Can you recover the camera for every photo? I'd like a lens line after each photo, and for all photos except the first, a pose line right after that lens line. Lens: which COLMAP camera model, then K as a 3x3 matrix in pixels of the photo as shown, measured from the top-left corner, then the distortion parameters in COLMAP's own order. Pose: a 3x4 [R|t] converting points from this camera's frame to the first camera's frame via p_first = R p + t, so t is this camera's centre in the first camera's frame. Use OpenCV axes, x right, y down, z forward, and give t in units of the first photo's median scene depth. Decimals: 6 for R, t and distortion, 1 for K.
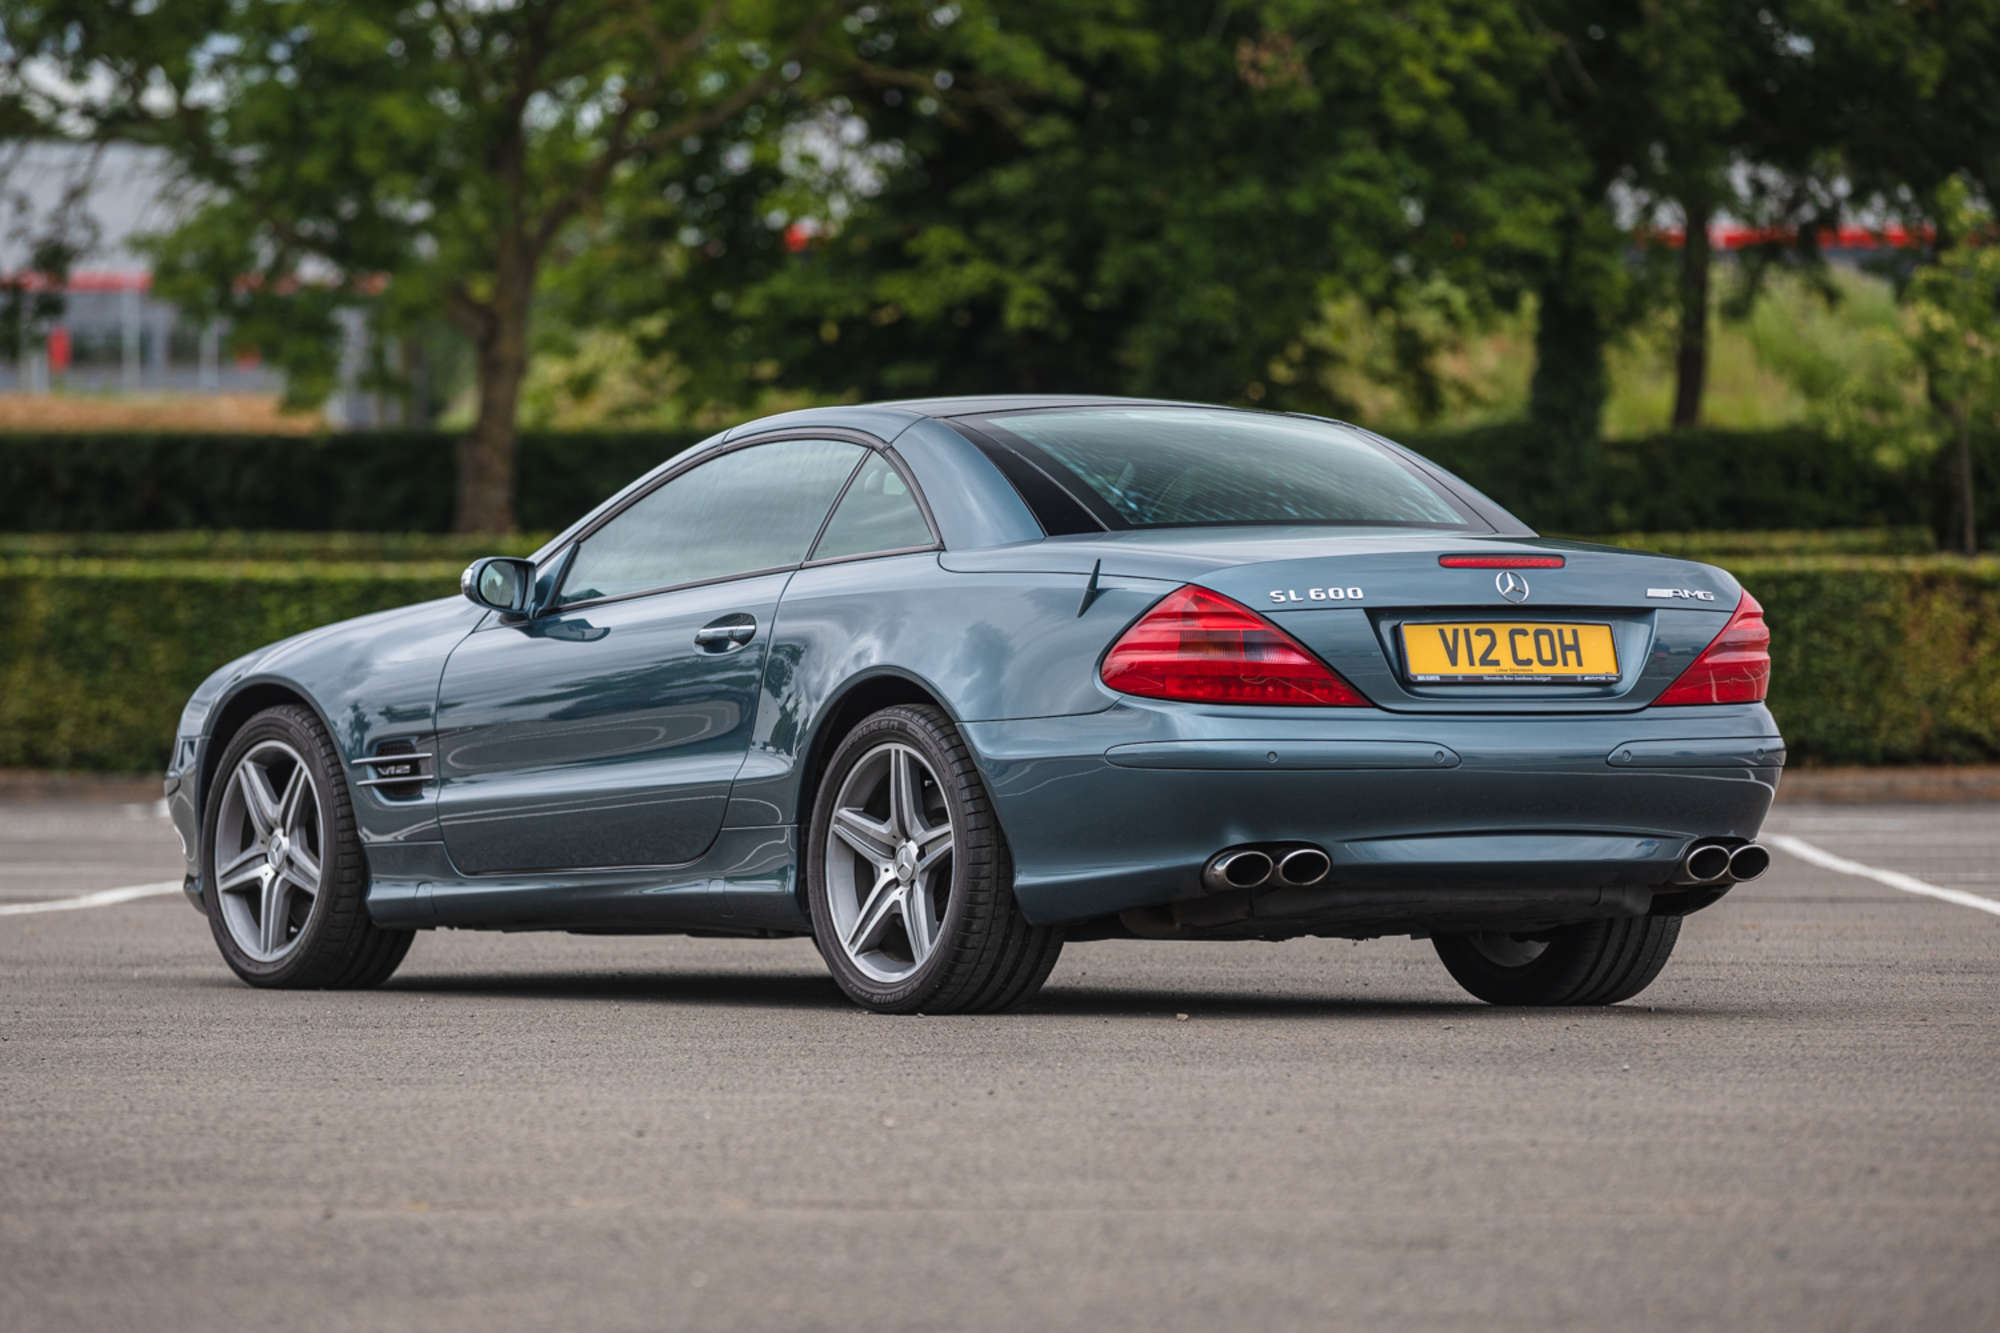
lens RADIAL K [[13477.4, 0, 1014.8], [0, 13477.4, 658.8], [0, 0, 1]] dist [0.867214, 0.000000]
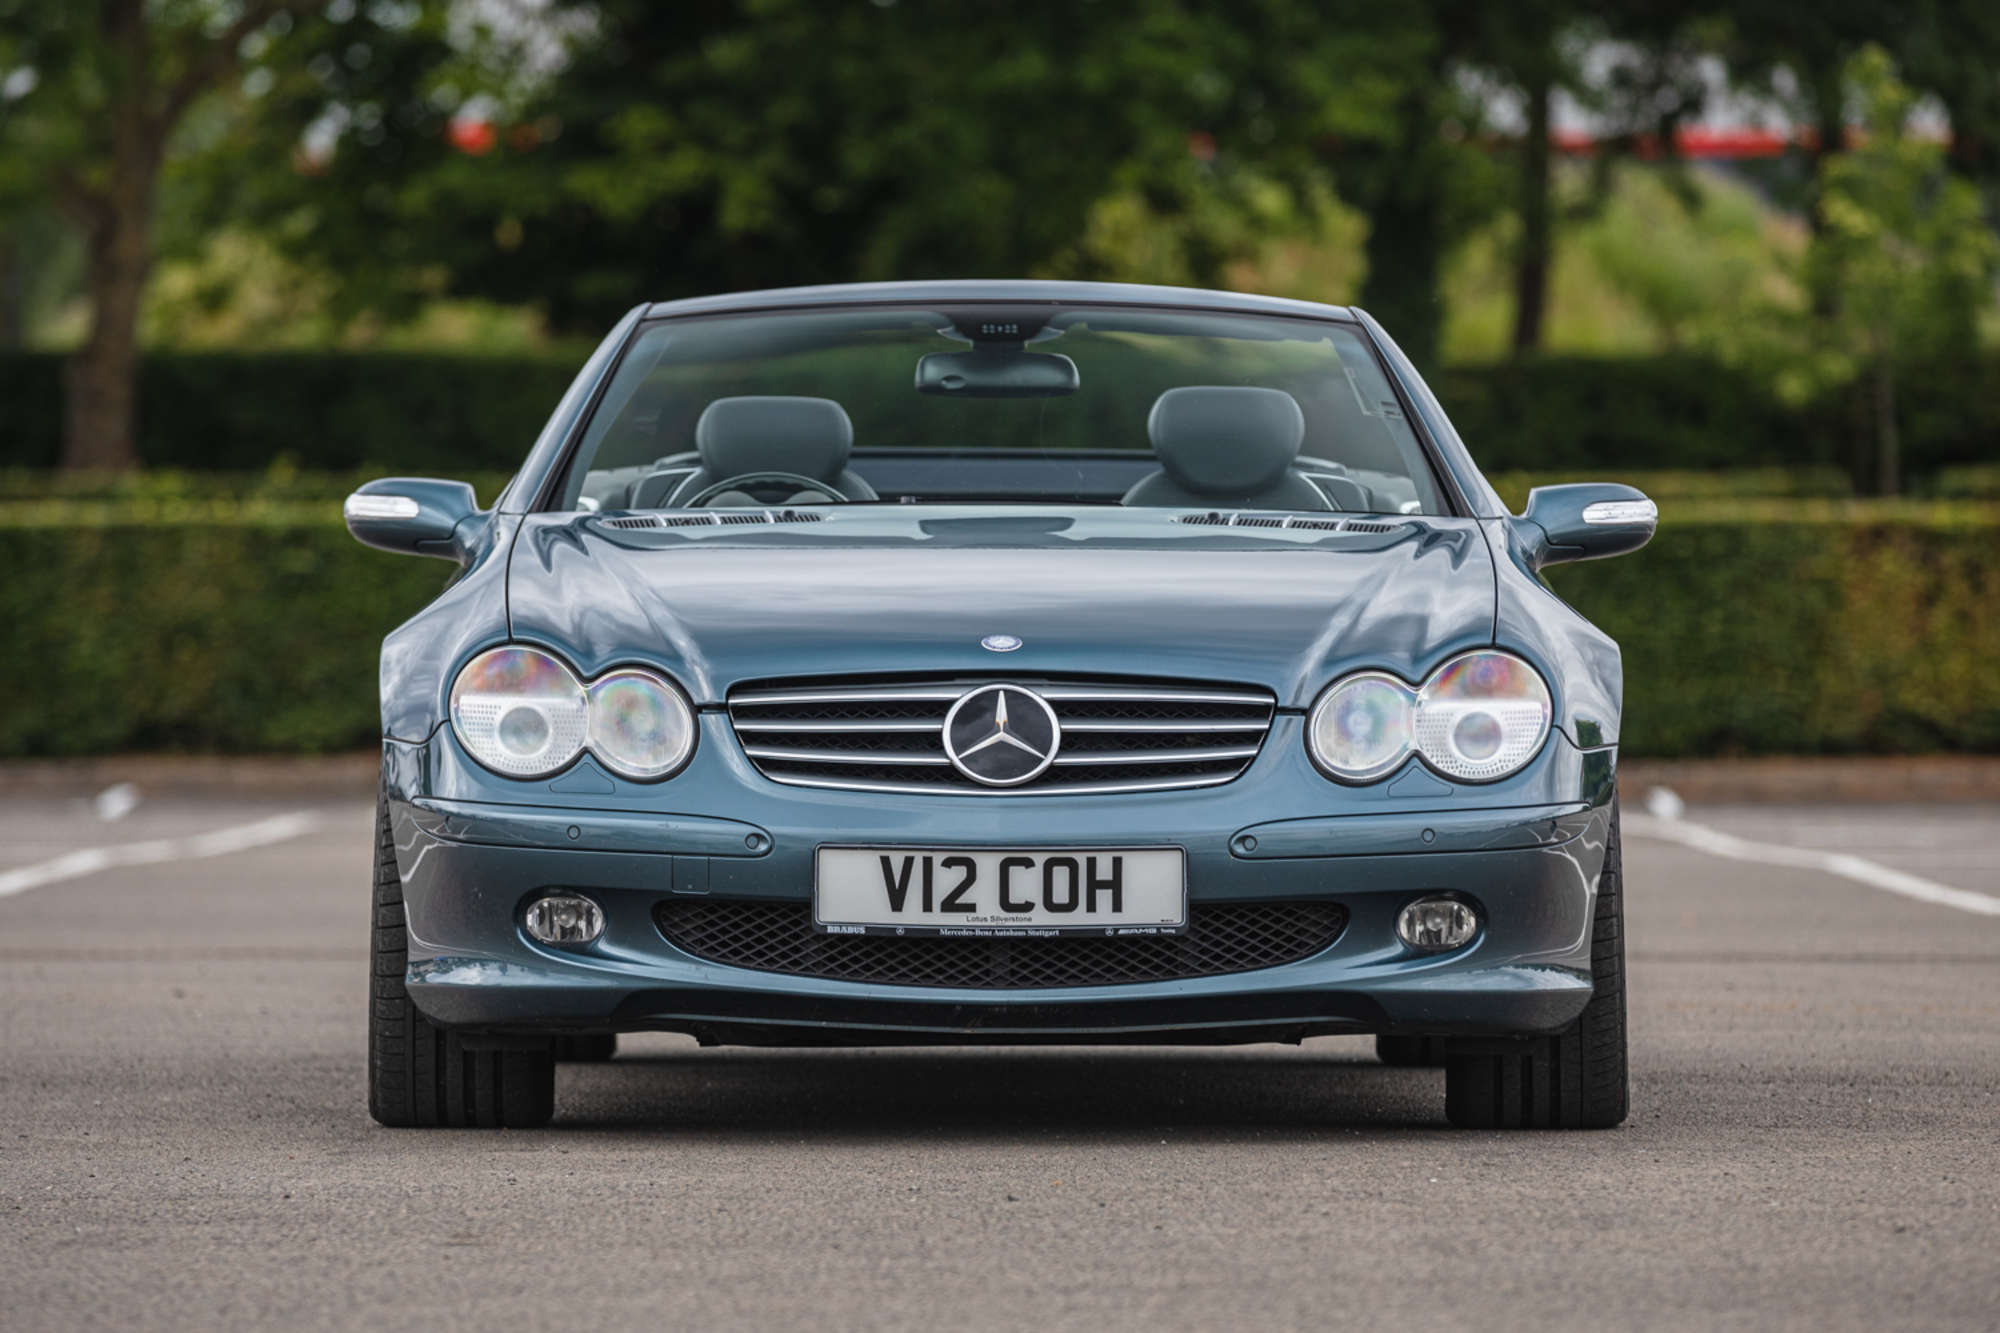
lens RADIAL K [[13477.4, 0, 1005.7], [0, 13477.4, 668.9], [0, 0, 1]] dist [0.867214, 0.000000]
pose [[0.999216, 0.003423, 0.039450, -0.016077], [-0.003513, 0.999991, 0.002203, 0.000724], [-0.039442, -0.002340, 0.999219, 0.165122]]
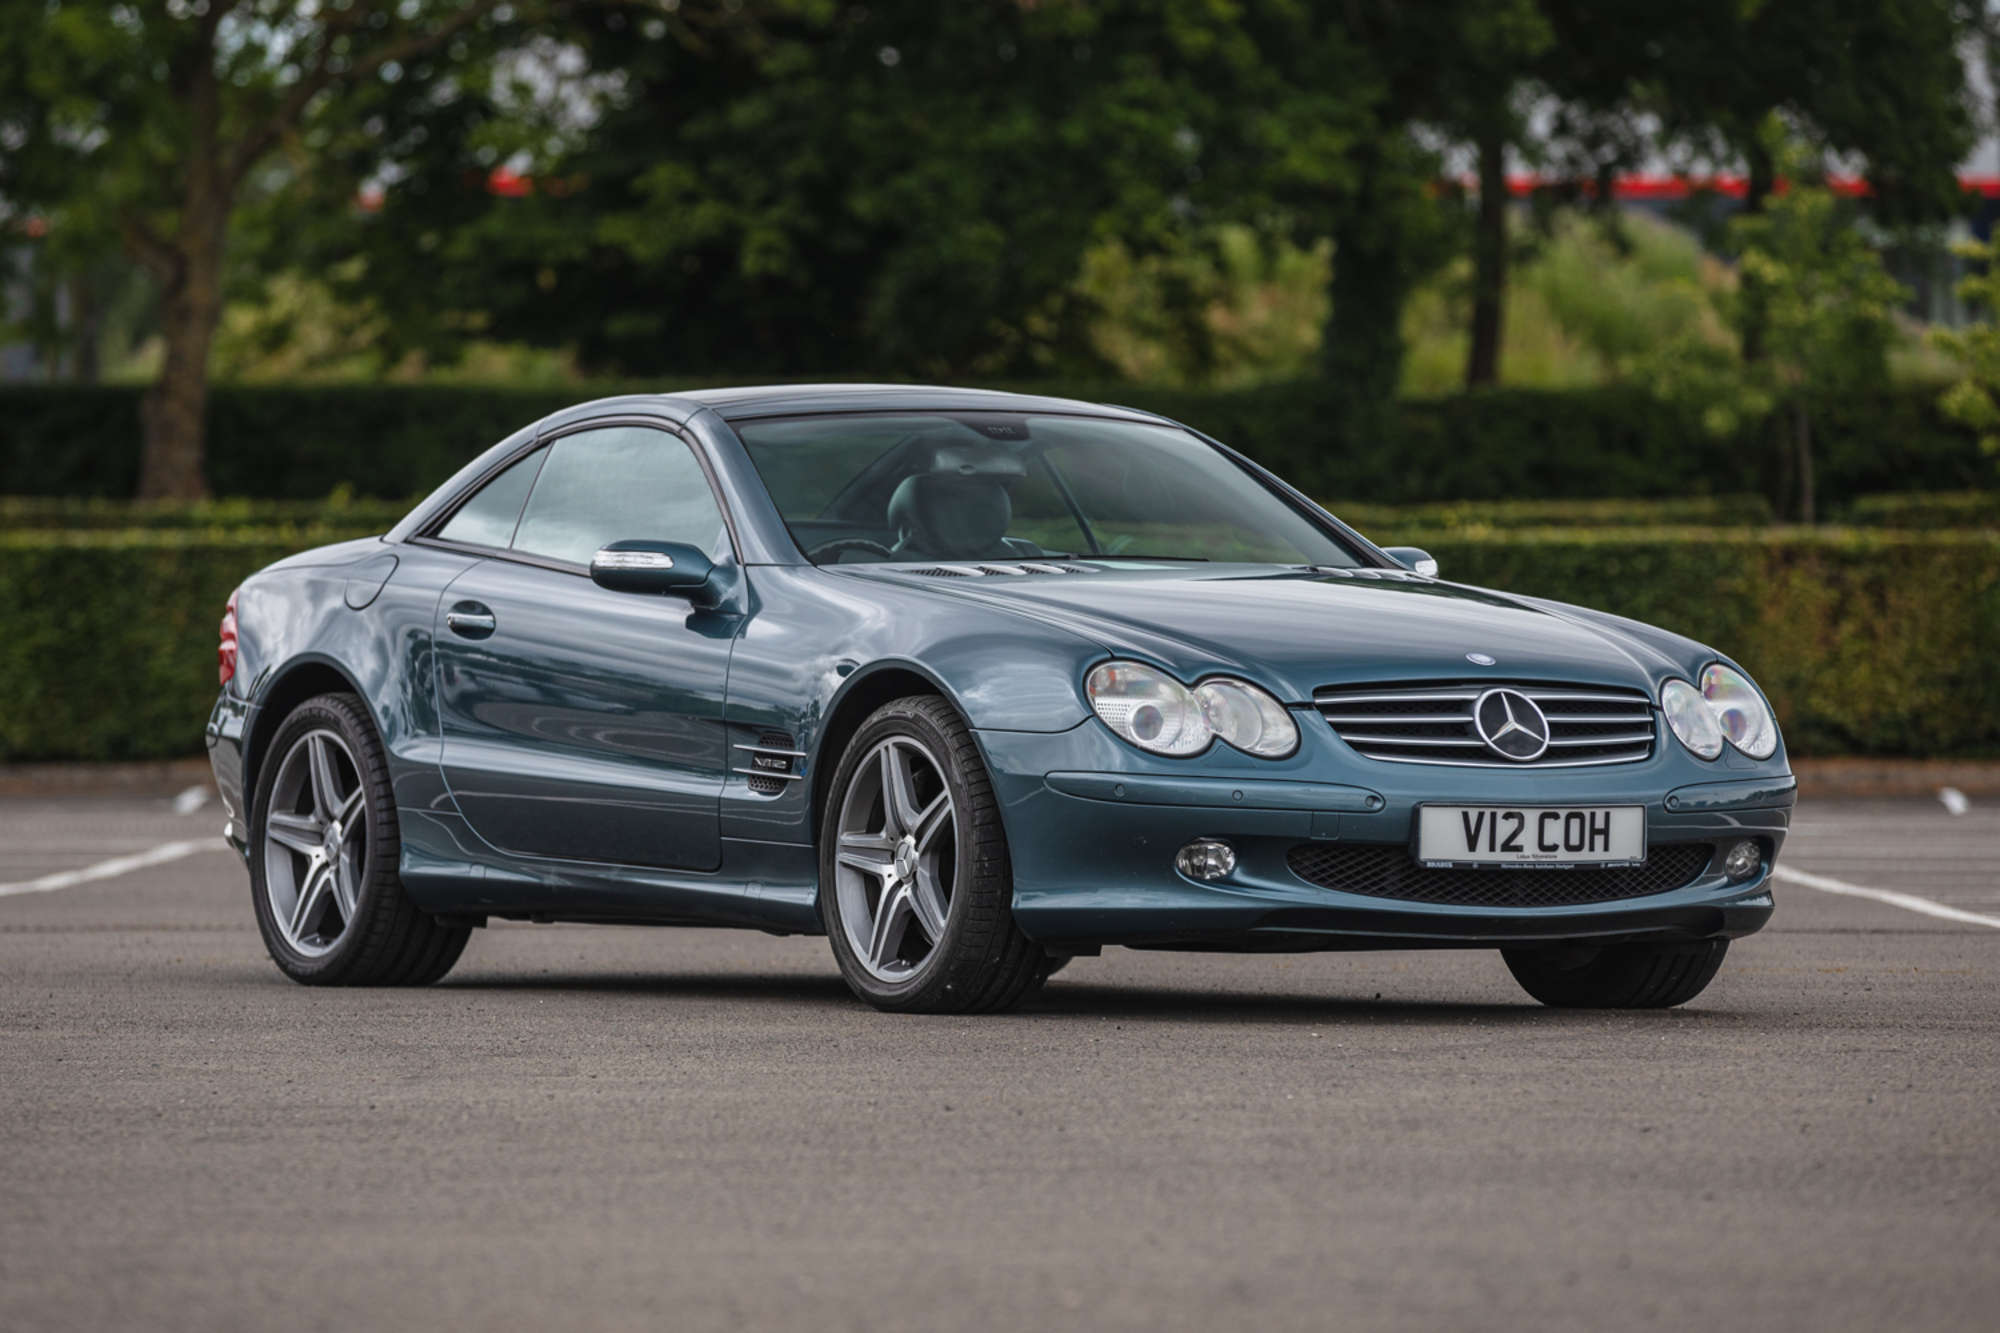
lens RADIAL K [[13477.4, 0, 974.7], [0, 13477.4, 656.7], [0, 0, 1]] dist [0.867214, 0.000000]
pose [[0.999400, 0.003108, 0.034487, -0.016317], [-0.003145, 0.999995, 0.001032, 0.000302], [-0.034483, -0.001139, 0.999405, 0.088910]]
